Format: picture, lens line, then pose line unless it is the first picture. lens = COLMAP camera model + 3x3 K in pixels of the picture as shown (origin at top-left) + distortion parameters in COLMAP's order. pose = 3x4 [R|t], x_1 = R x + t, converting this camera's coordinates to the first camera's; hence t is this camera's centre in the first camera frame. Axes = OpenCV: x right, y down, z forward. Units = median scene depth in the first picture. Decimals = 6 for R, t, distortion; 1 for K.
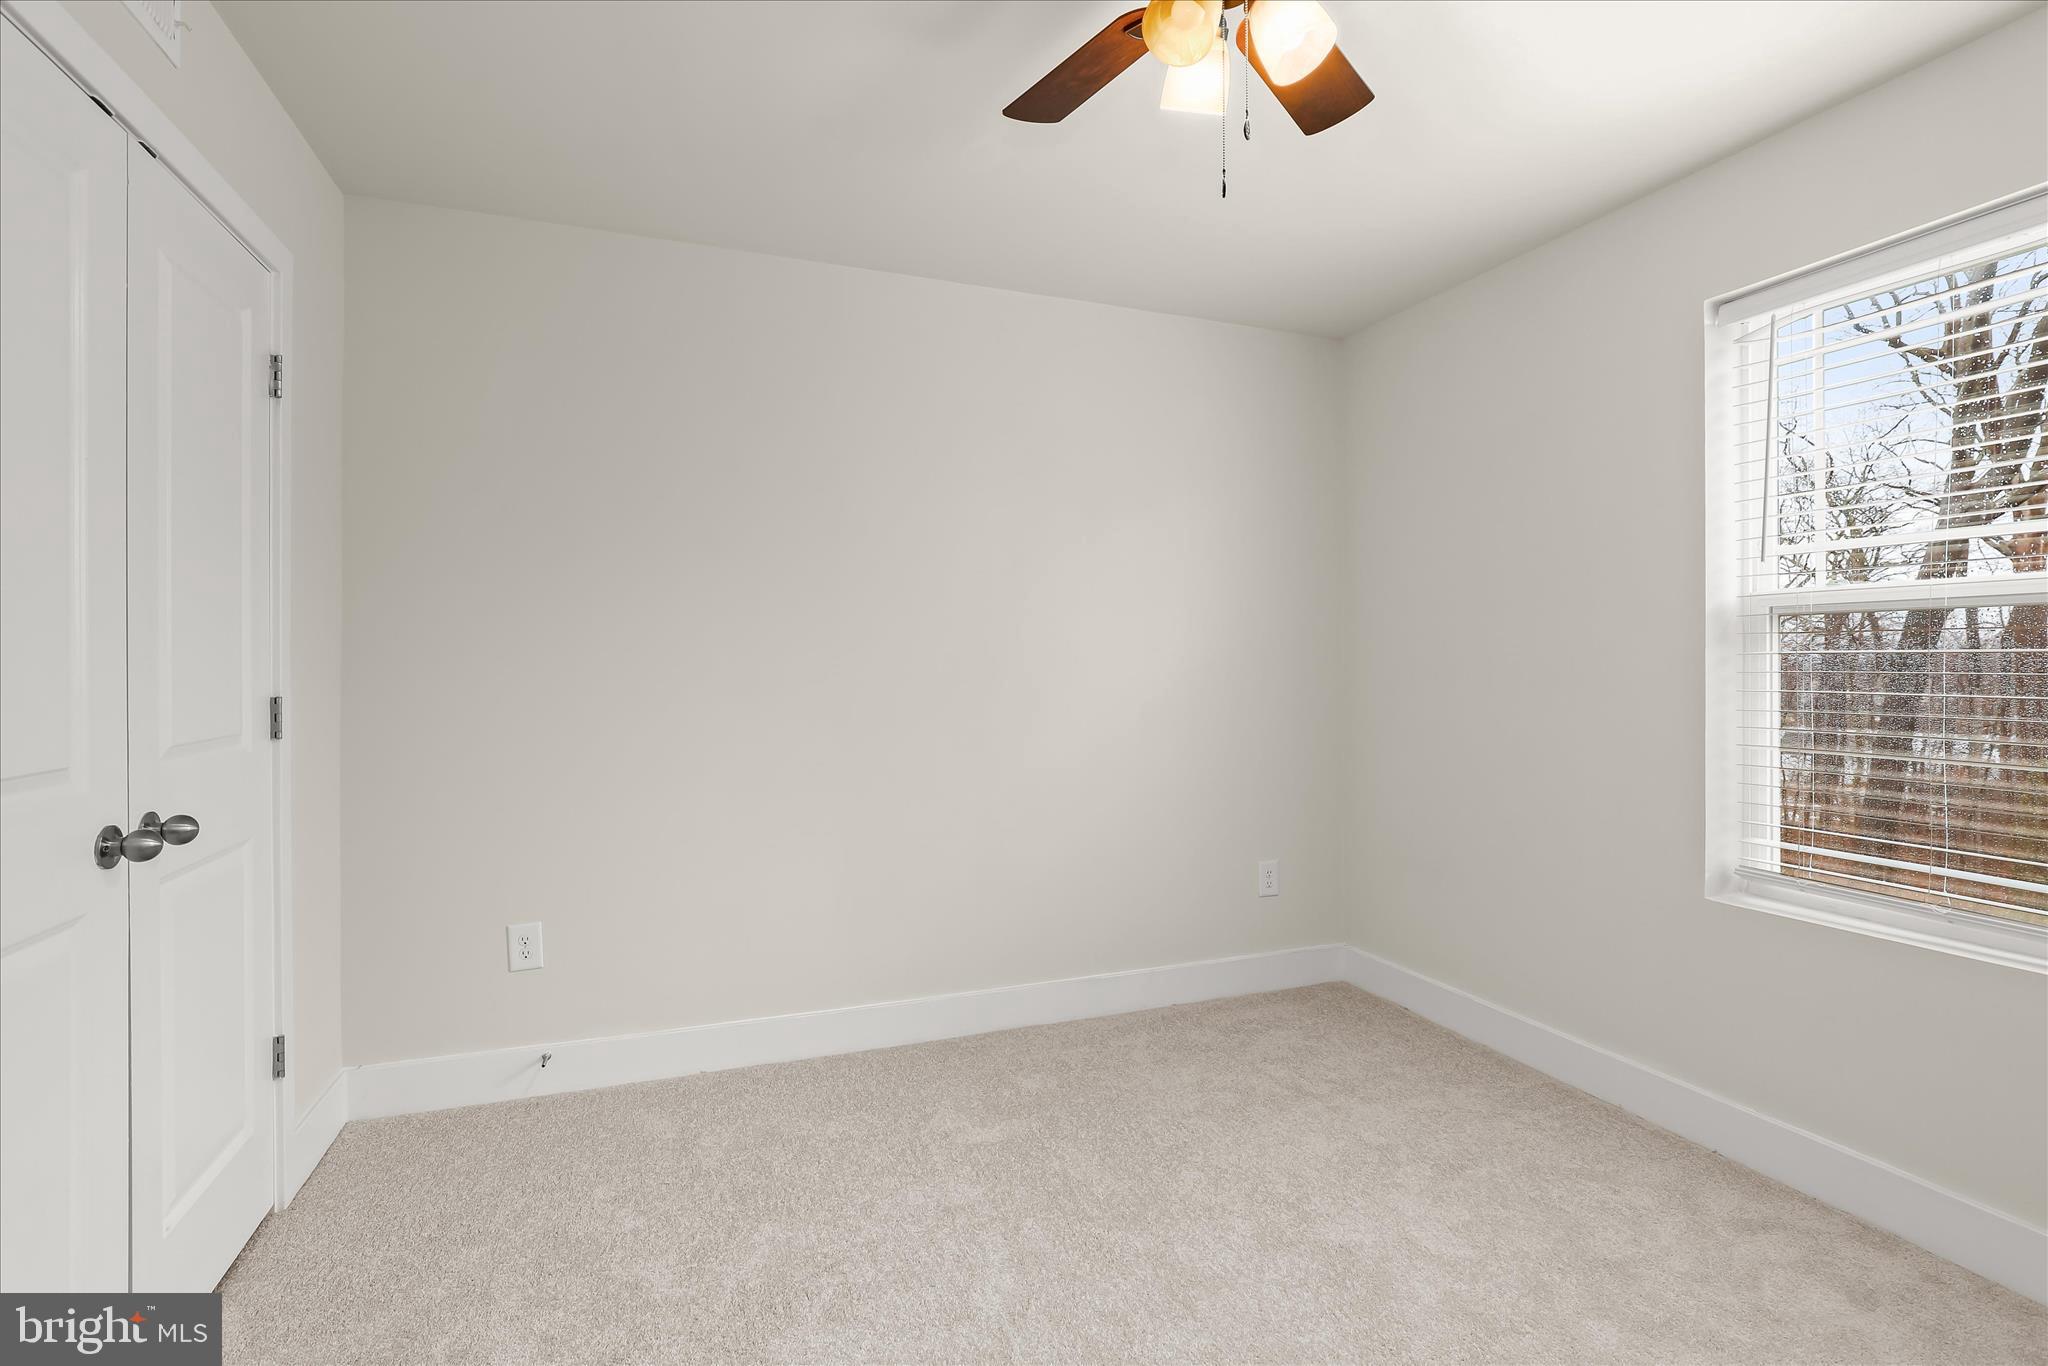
lens RADIAL K [[958.9, 0, 1019.8], [0, 958.9, 669.5], [0, 0, 1]] dist [-0.020613, 0.007885]
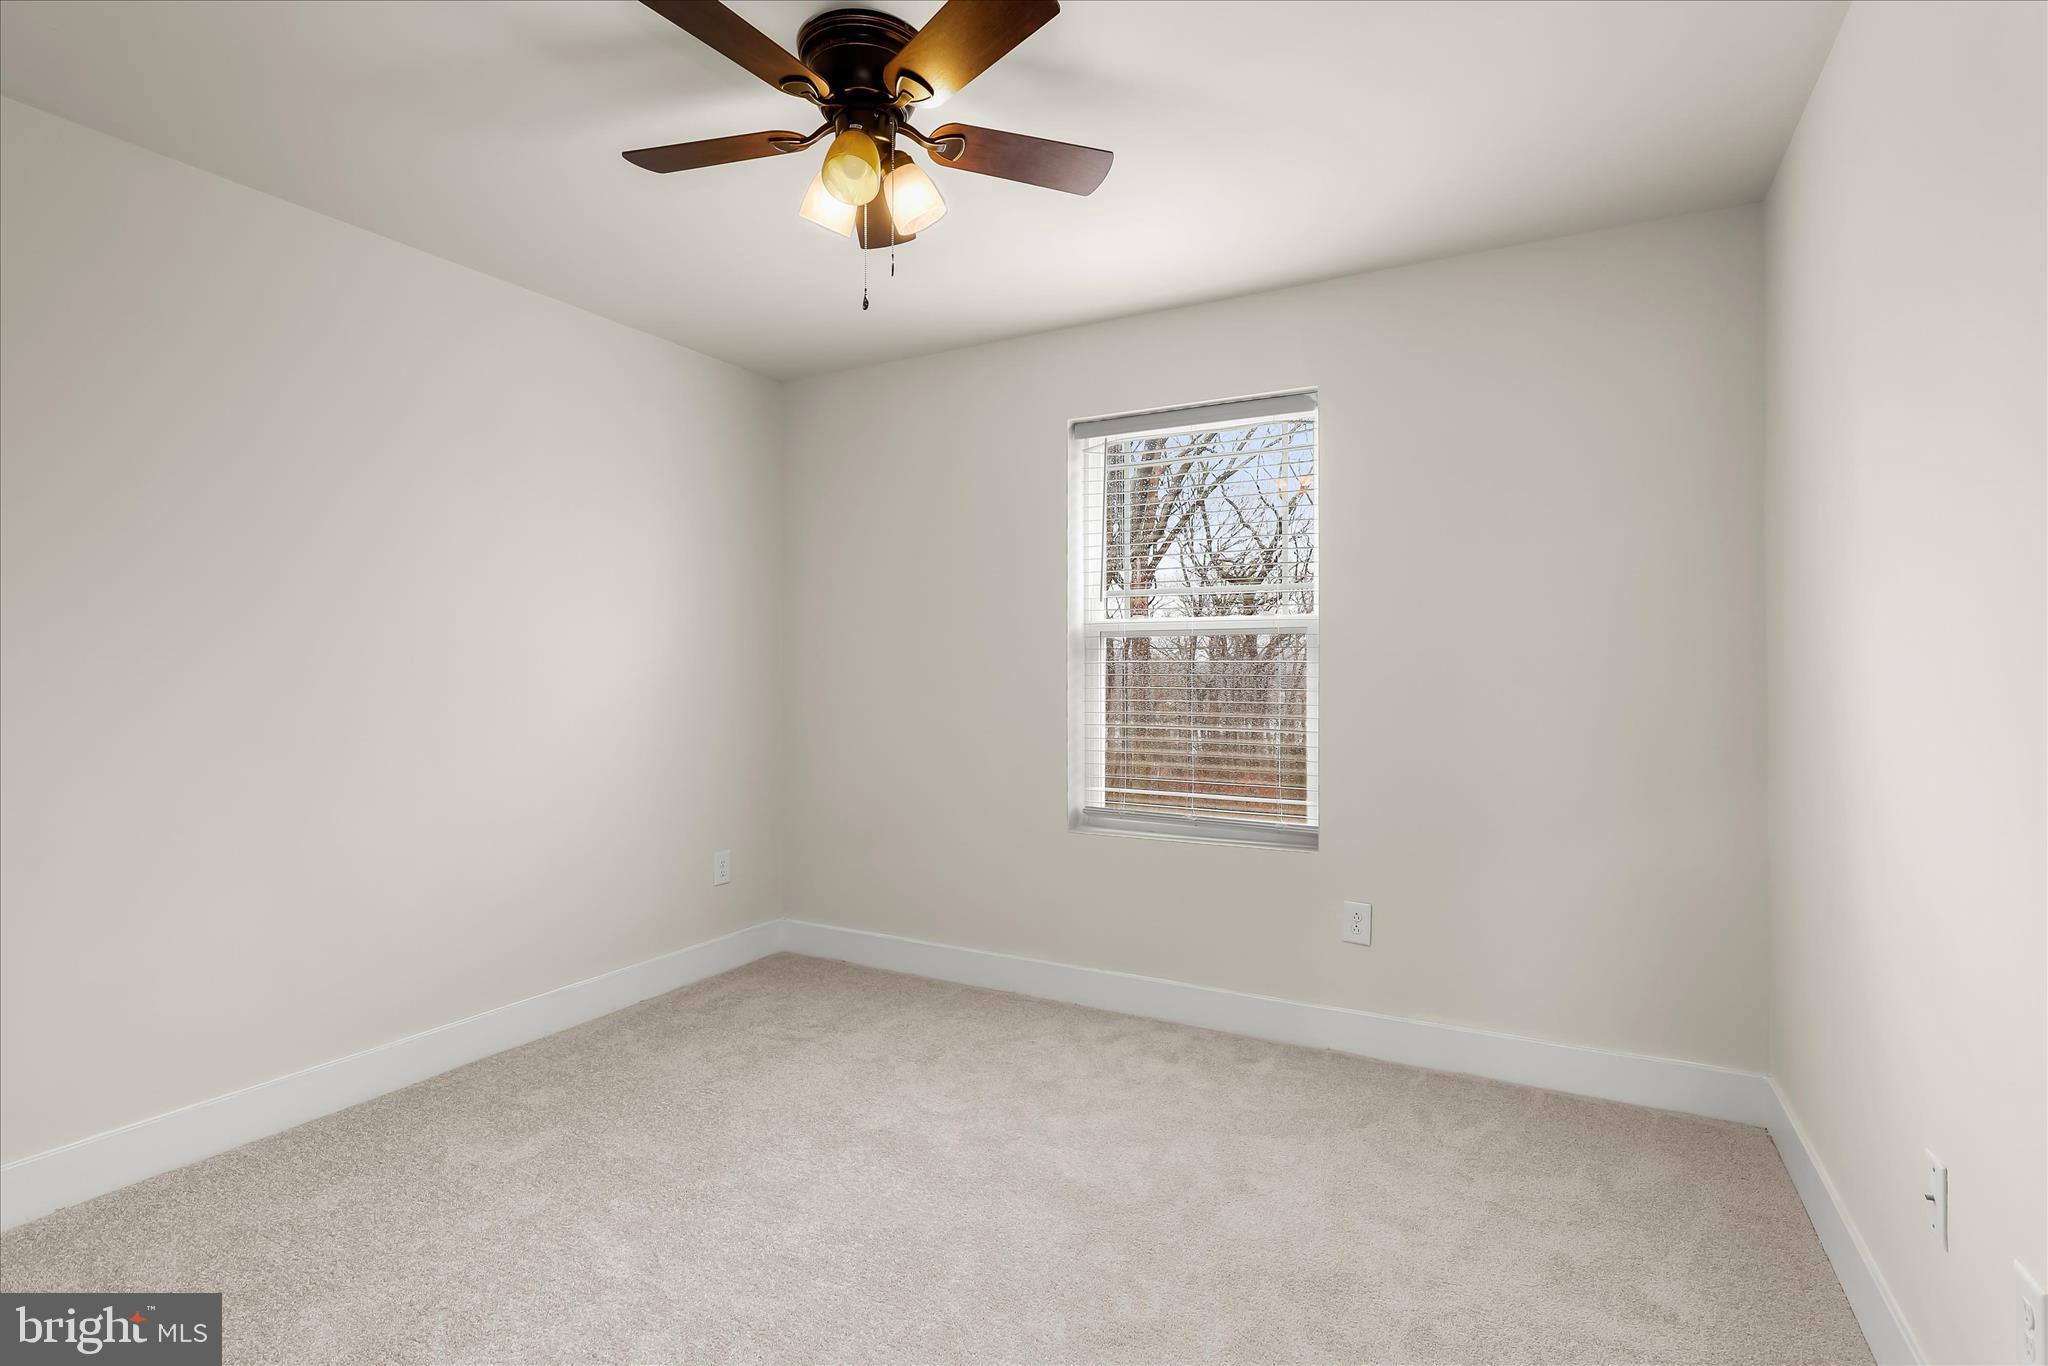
lens RADIAL K [[996.2, 0, 992.5], [0, 996.2, 667.9], [0, 0, 1]] dist [-0.003750, -0.001243]
pose [[0.770790, 0.002145, 0.637086, -0.310678], [0.004671, 0.999948, -0.009018, 0.004643], [-0.637072, 0.009927, 0.770740, -0.093306]]
